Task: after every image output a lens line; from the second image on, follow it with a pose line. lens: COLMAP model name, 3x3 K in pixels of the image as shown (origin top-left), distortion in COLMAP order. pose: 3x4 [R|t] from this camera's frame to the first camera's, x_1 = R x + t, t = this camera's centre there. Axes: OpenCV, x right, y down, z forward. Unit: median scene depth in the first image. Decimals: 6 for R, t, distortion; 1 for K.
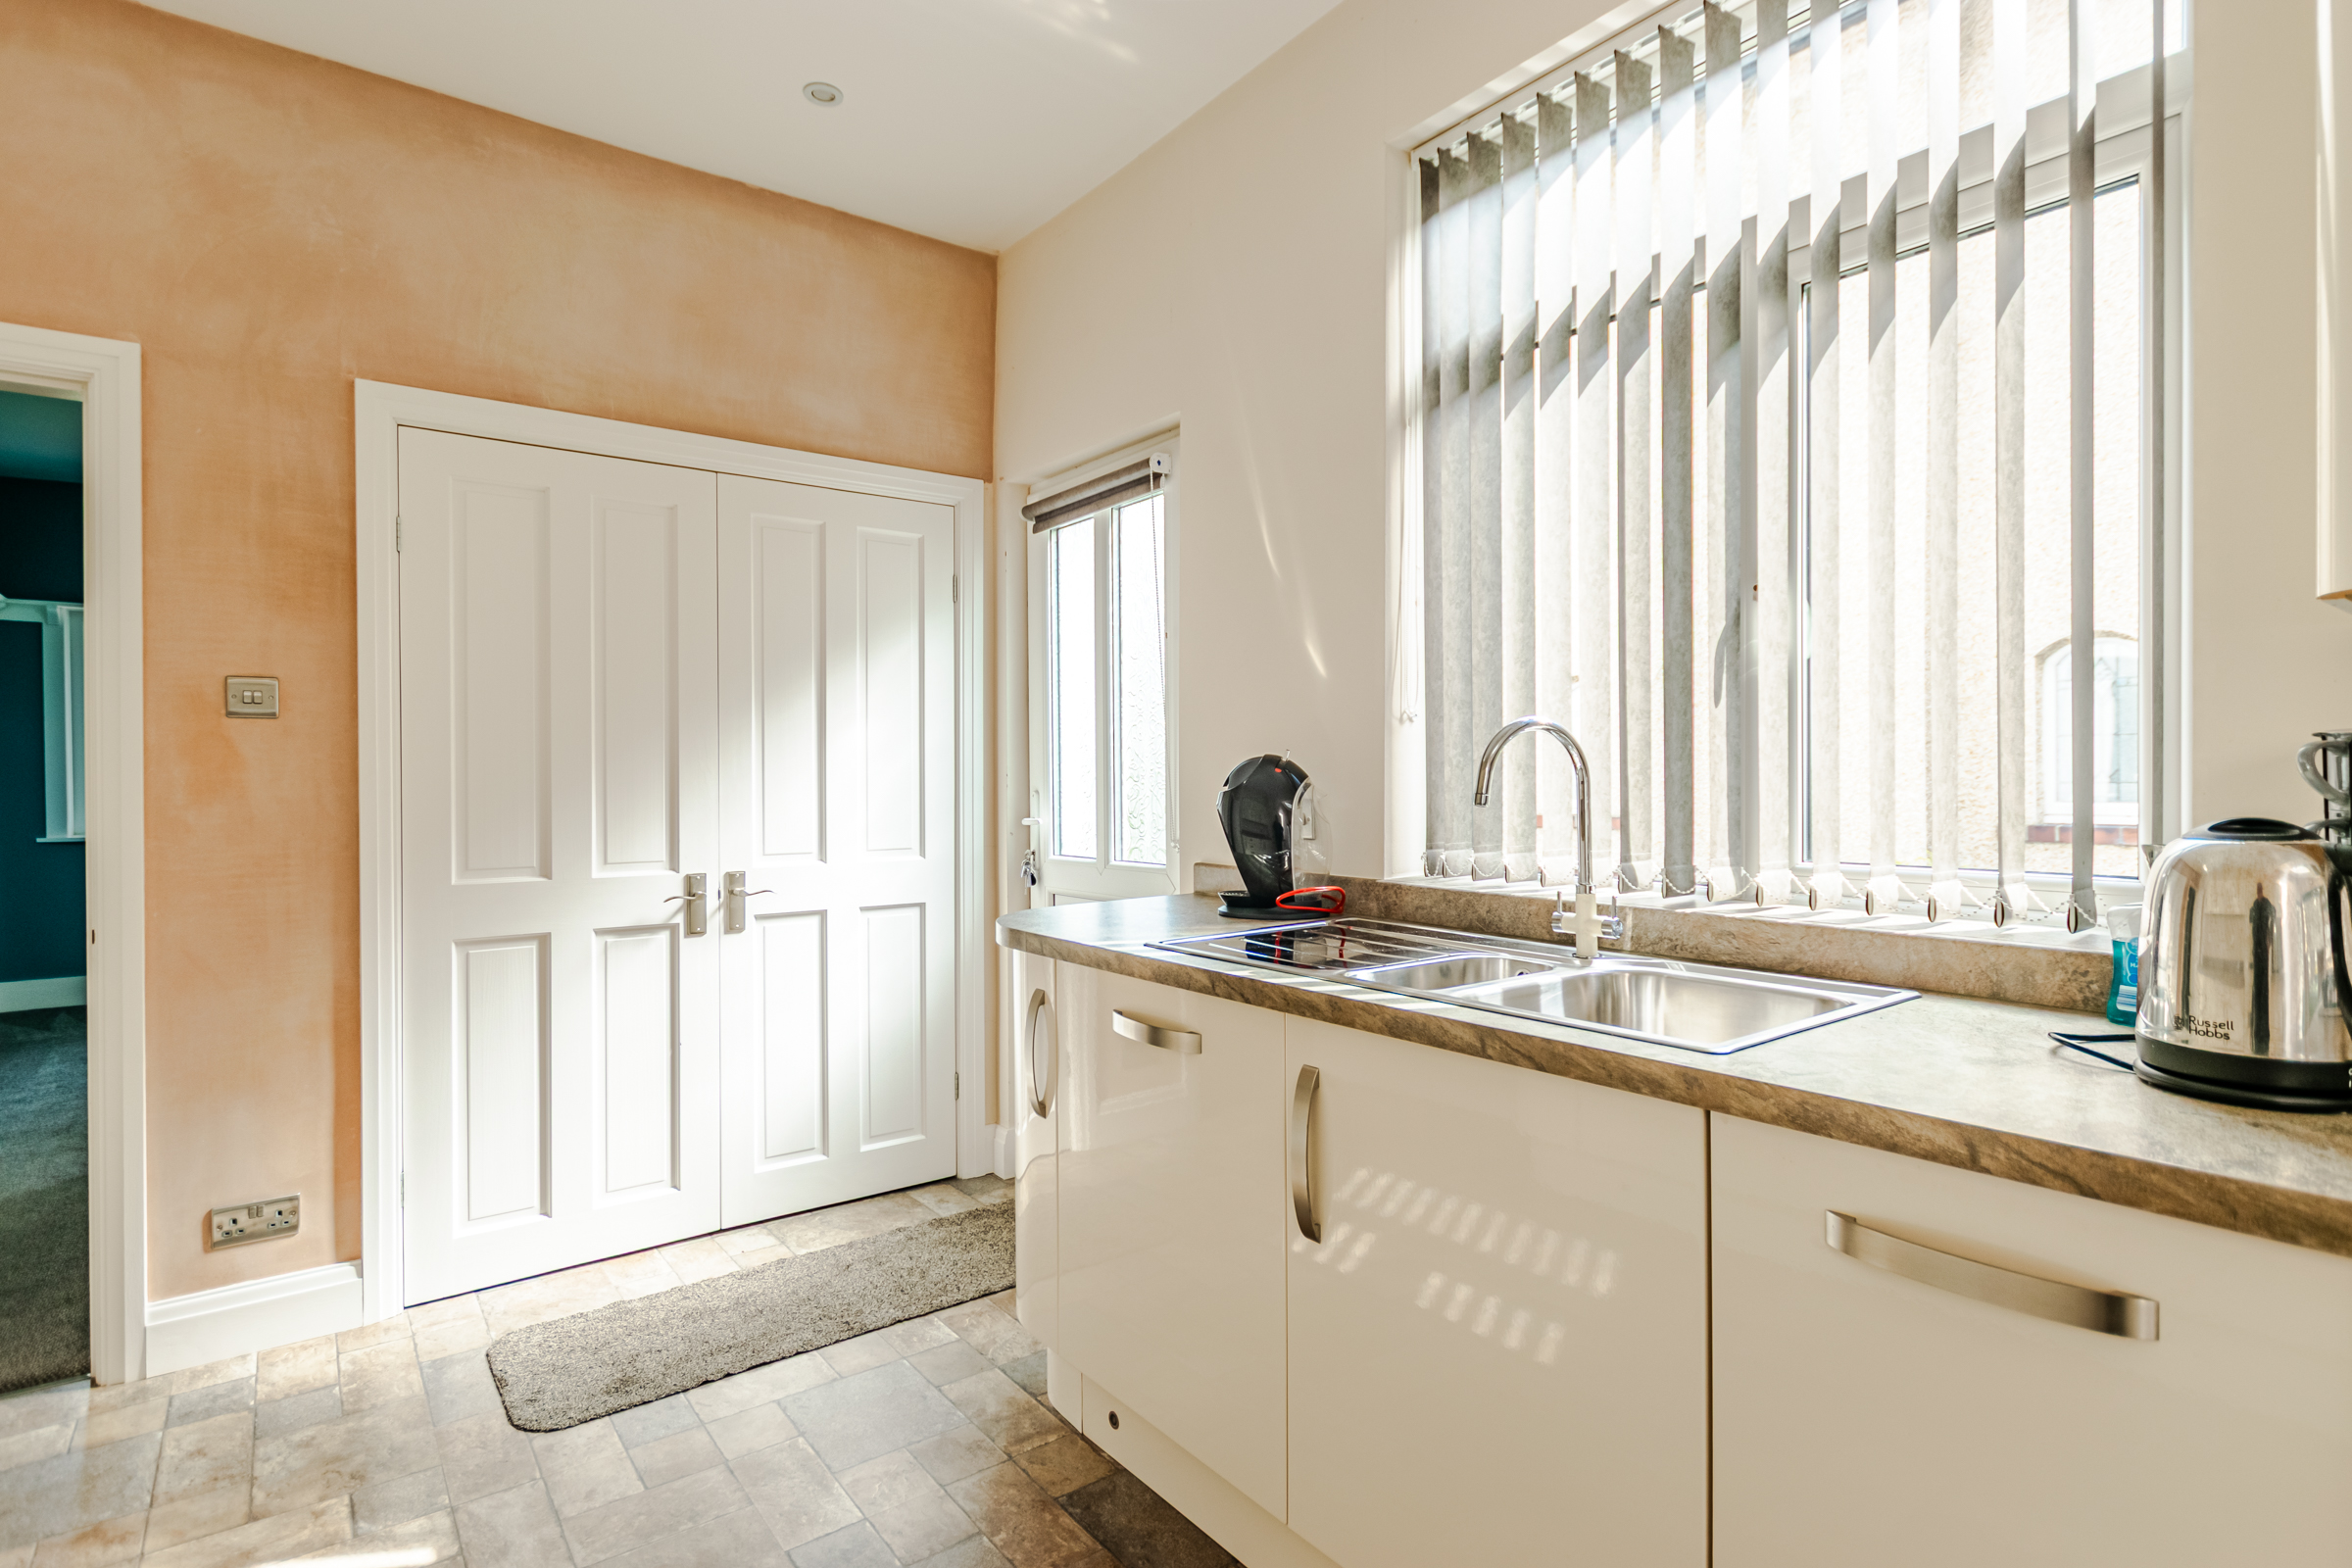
lens RADIAL K [[1203.3, 0, 1227.6], [0, 1203.3, 782.6], [0, 0, 1]] dist [0.008348, -0.001079]
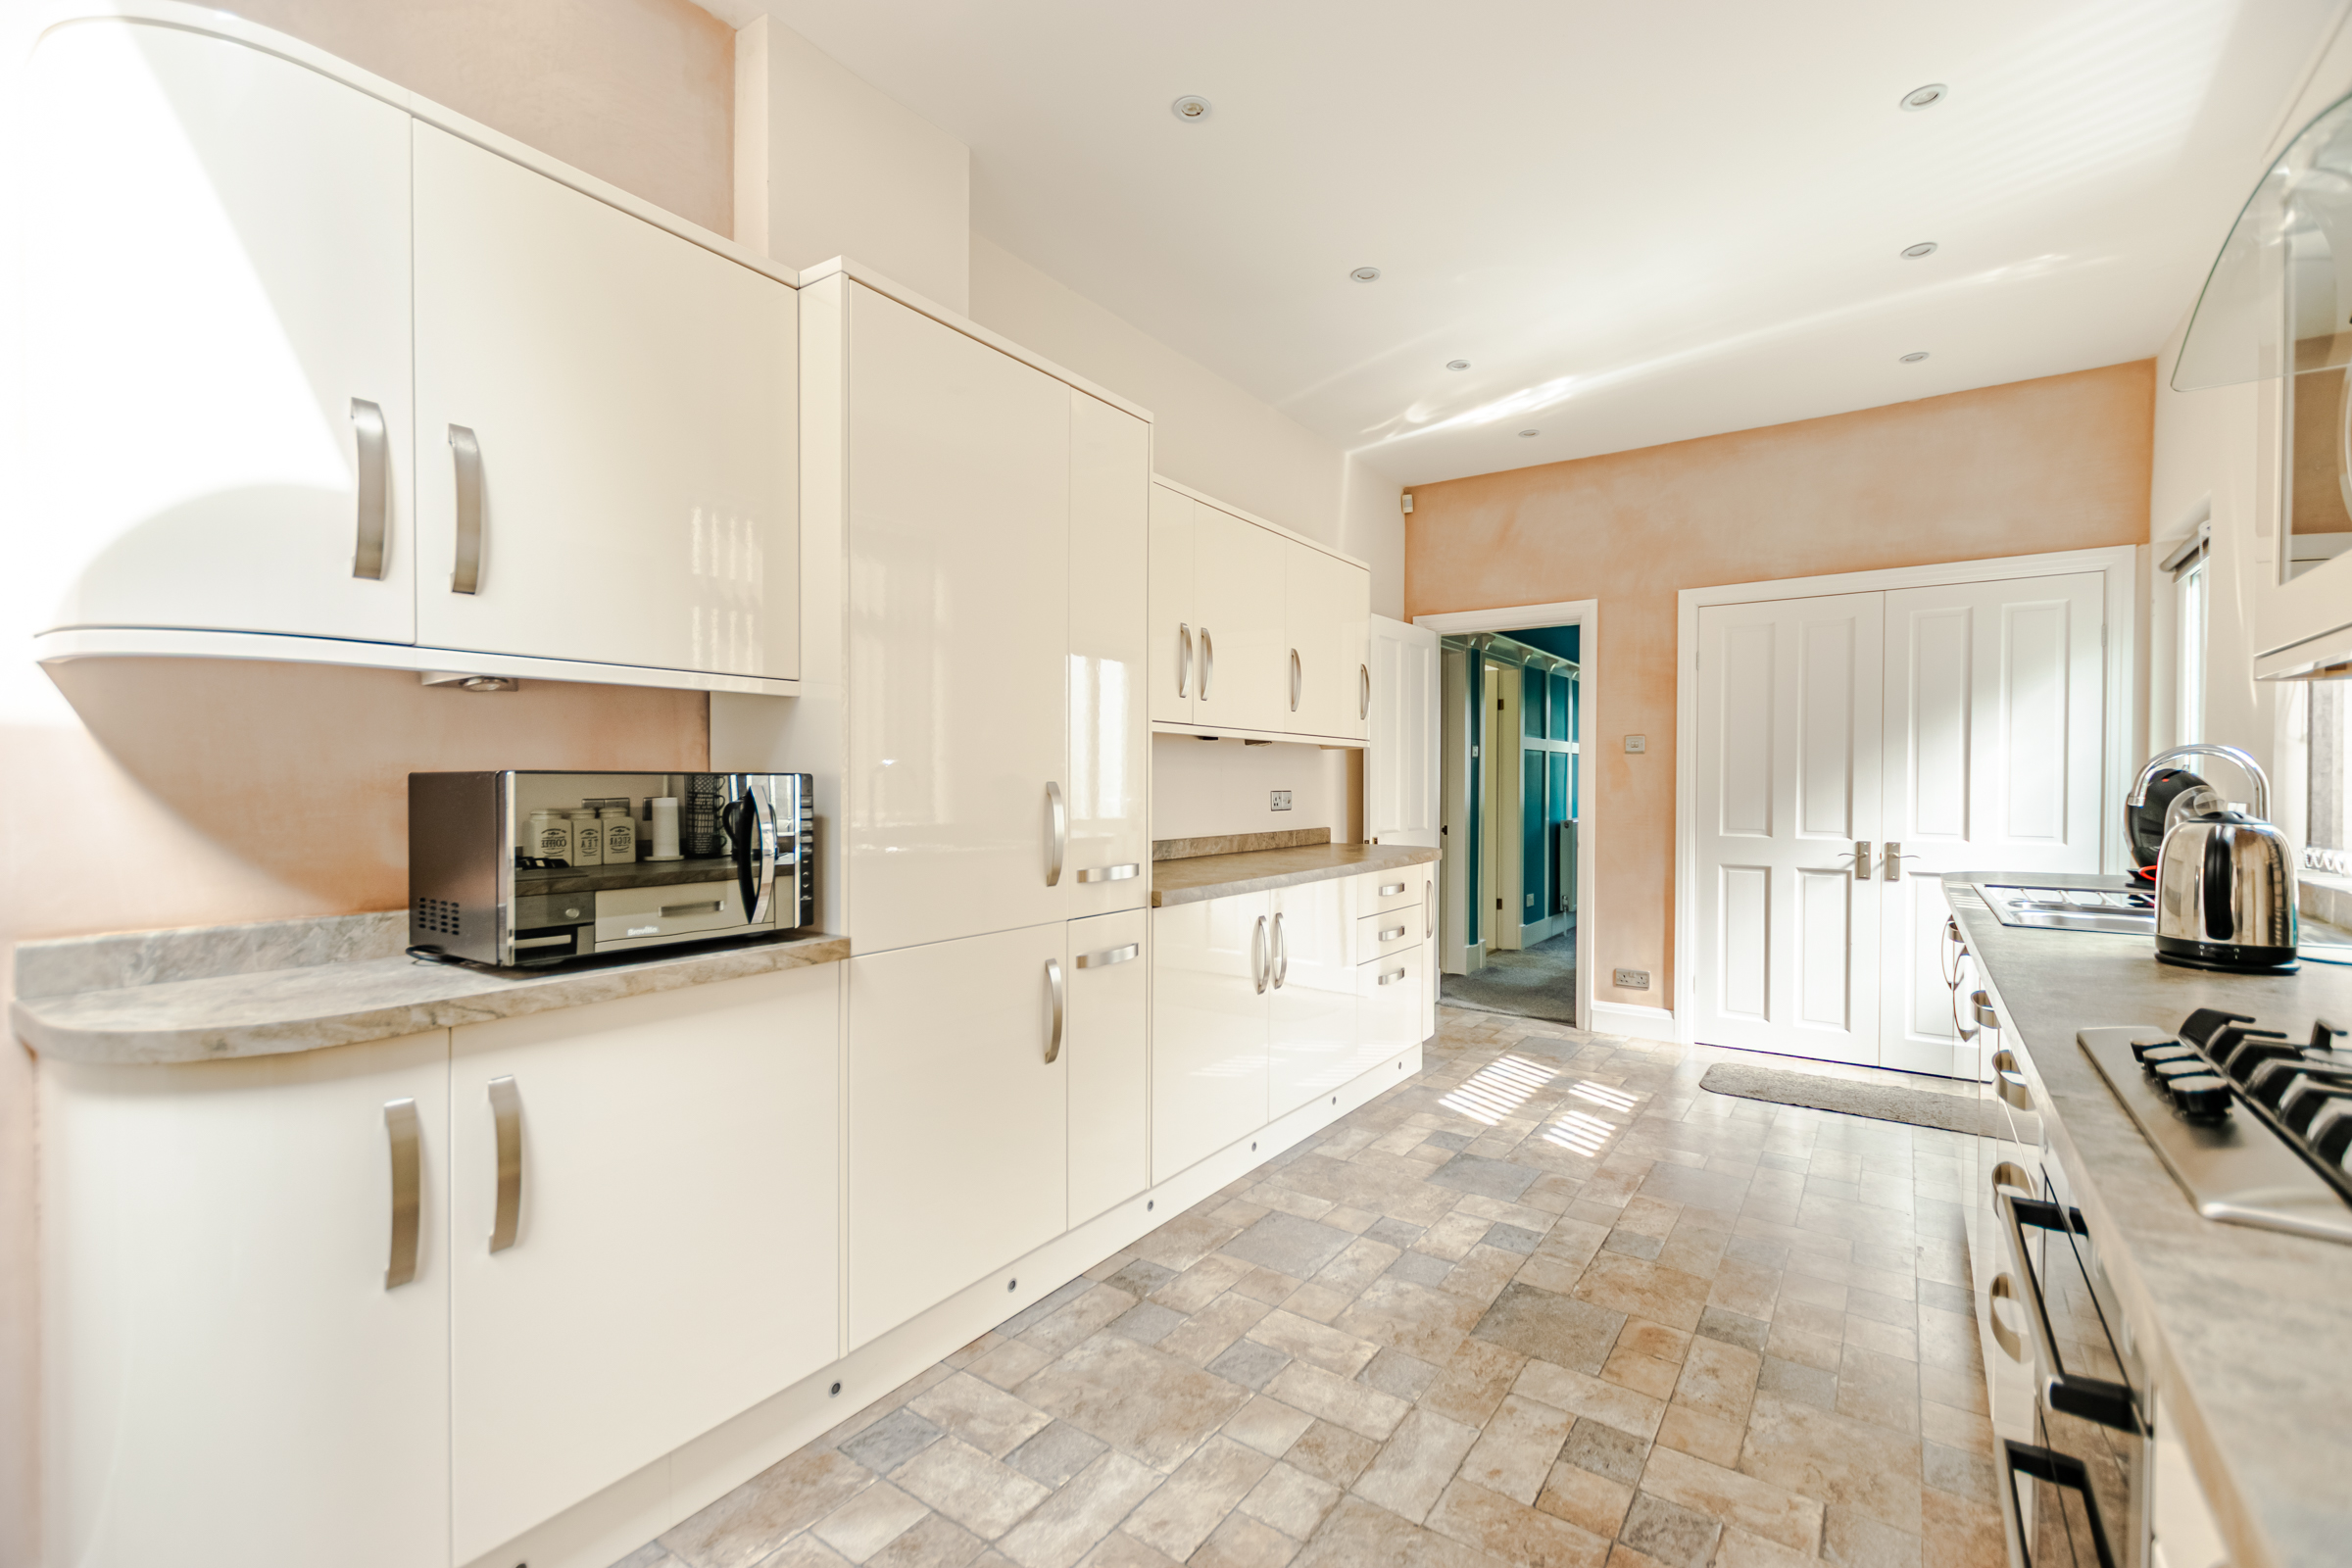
lens RADIAL K [[1023.9, 0, 1148.3], [0, 1023.9, 789.9], [0, 0, 1]] dist [0.007412, -0.001491]
pose [[0.274479, 0.016603, -0.961450, 0.660966], [-0.009822, 0.999847, 0.014462, -0.004537], [0.961543, 0.005474, 0.274600, -0.328245]]
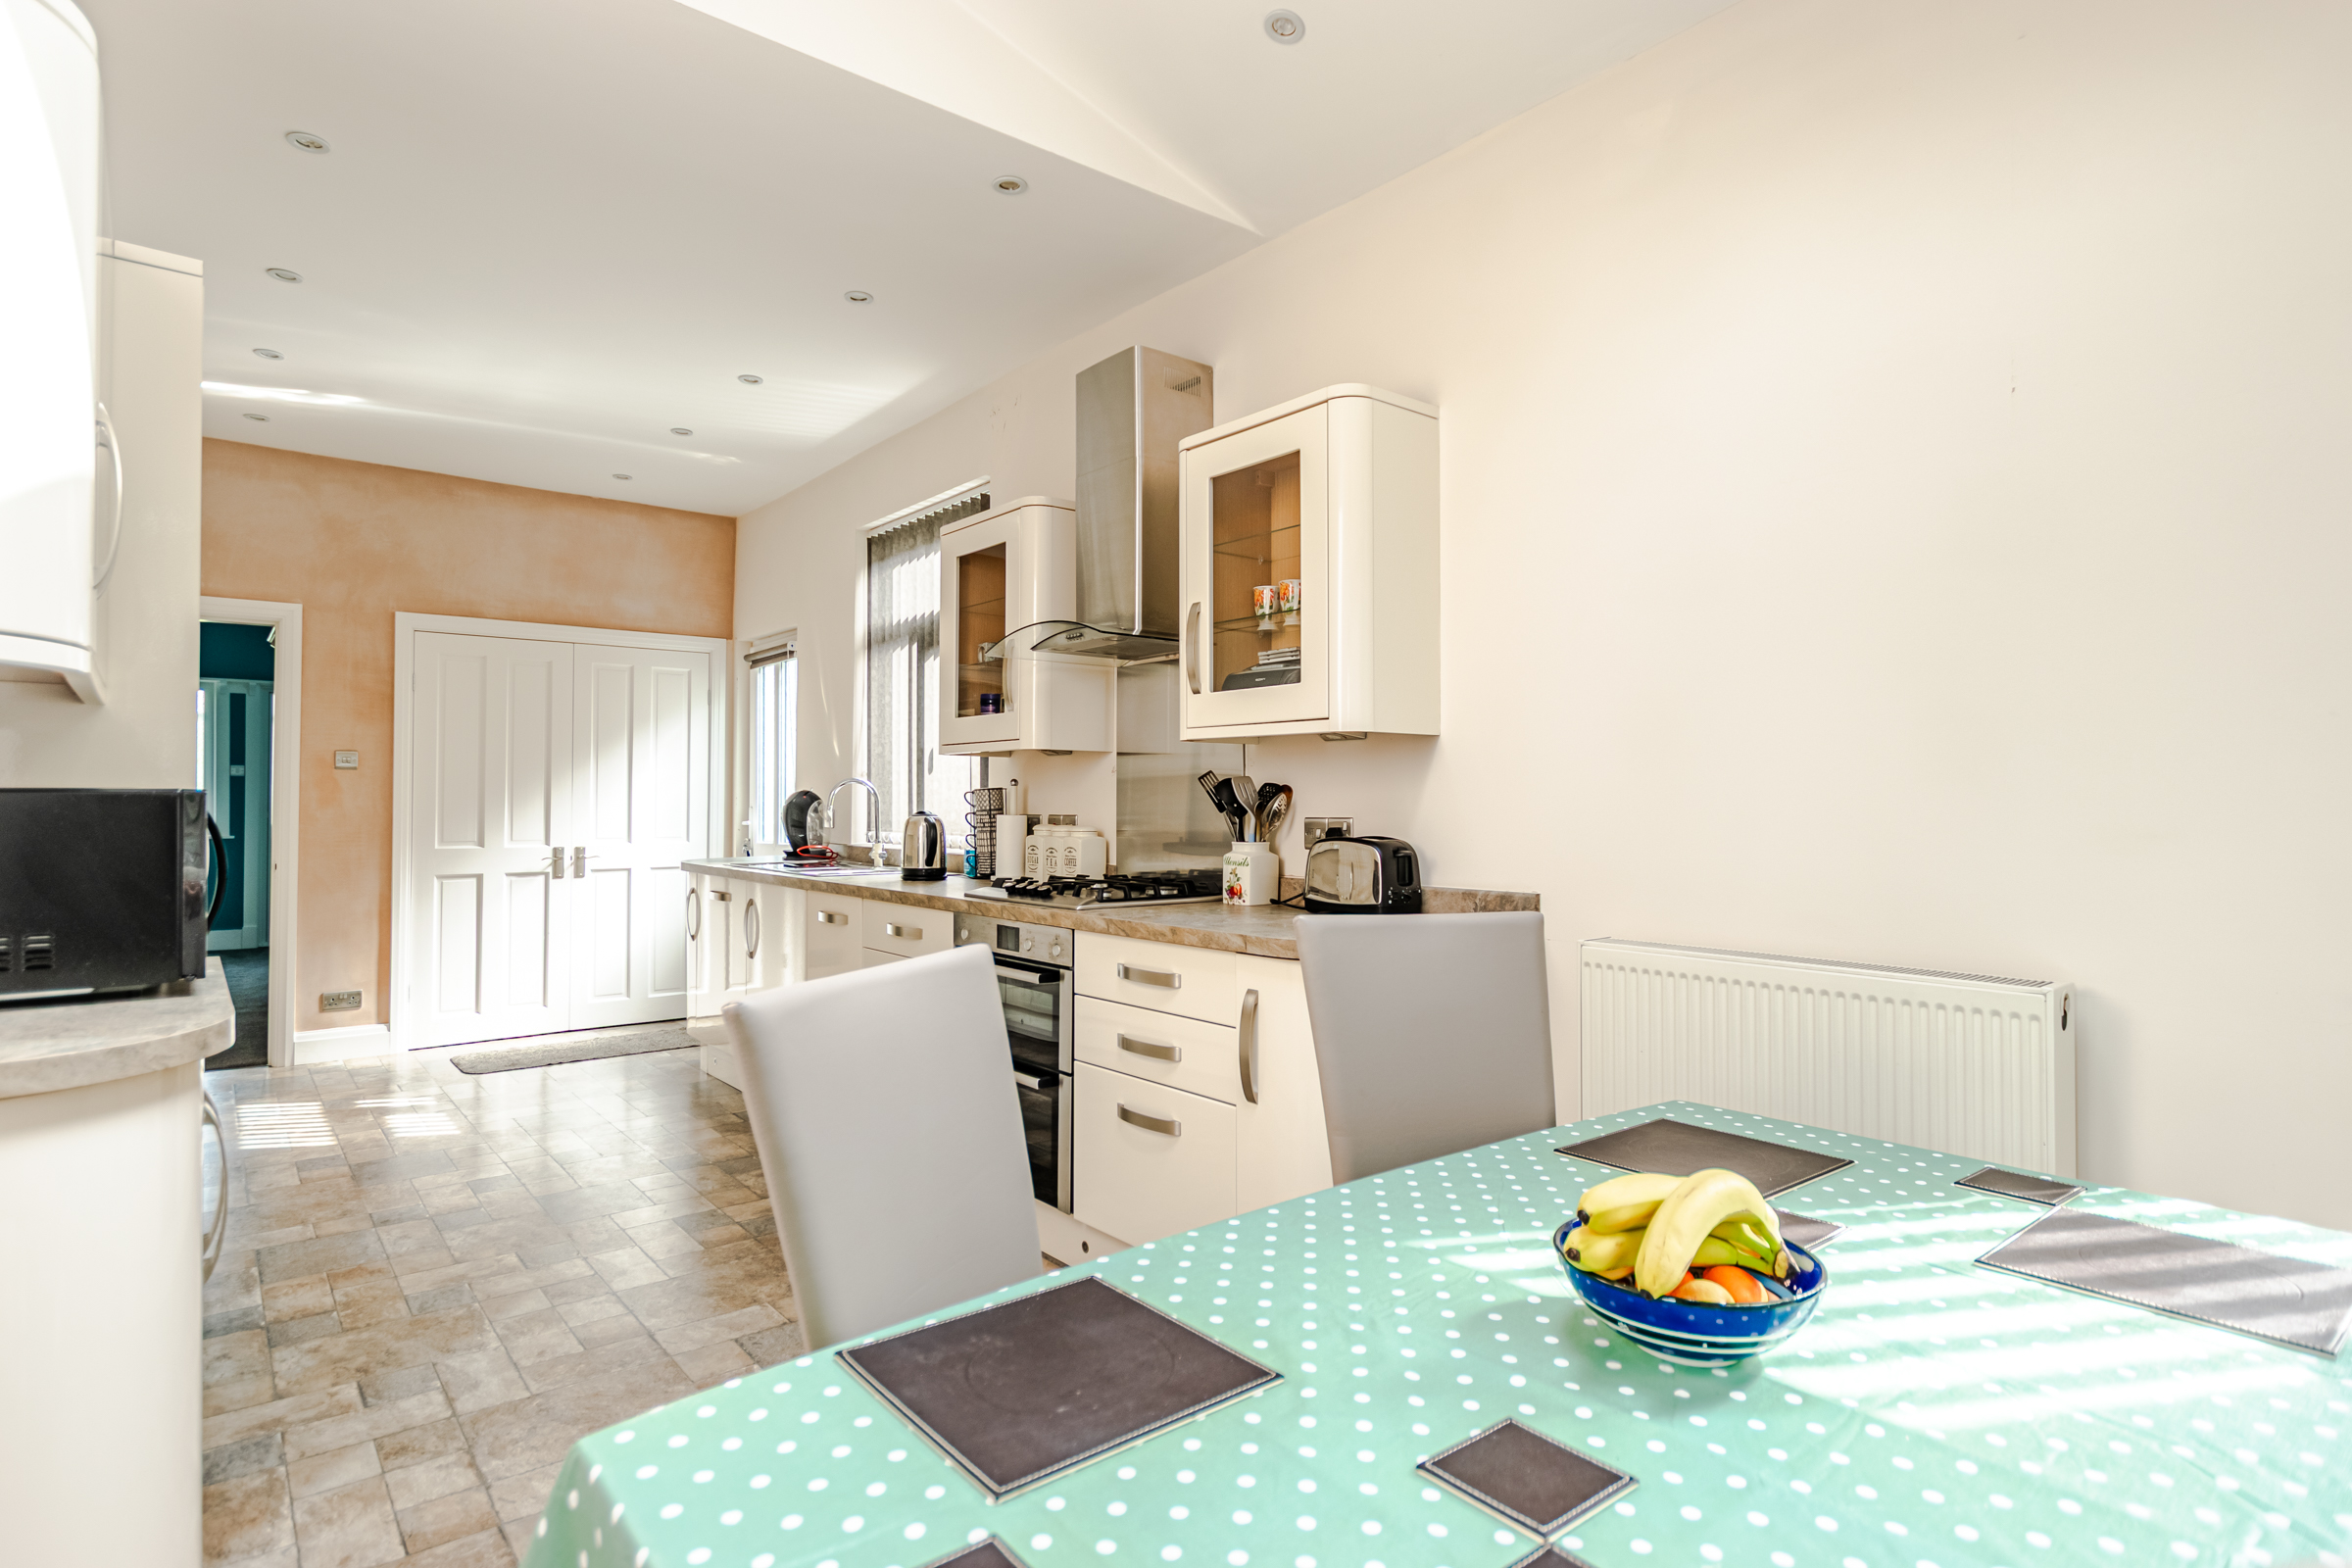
lens RADIAL K [[1203.3, 0, 1226.2], [0, 1203.3, 781.2], [0, 0, 1]] dist [0.008348, -0.001079]
pose [[0.998836, 0.008153, 0.047548, 0.585164], [-0.007214, 0.999776, -0.019900, -0.000209], [-0.047699, 0.019533, 0.998671, -1.081460]]
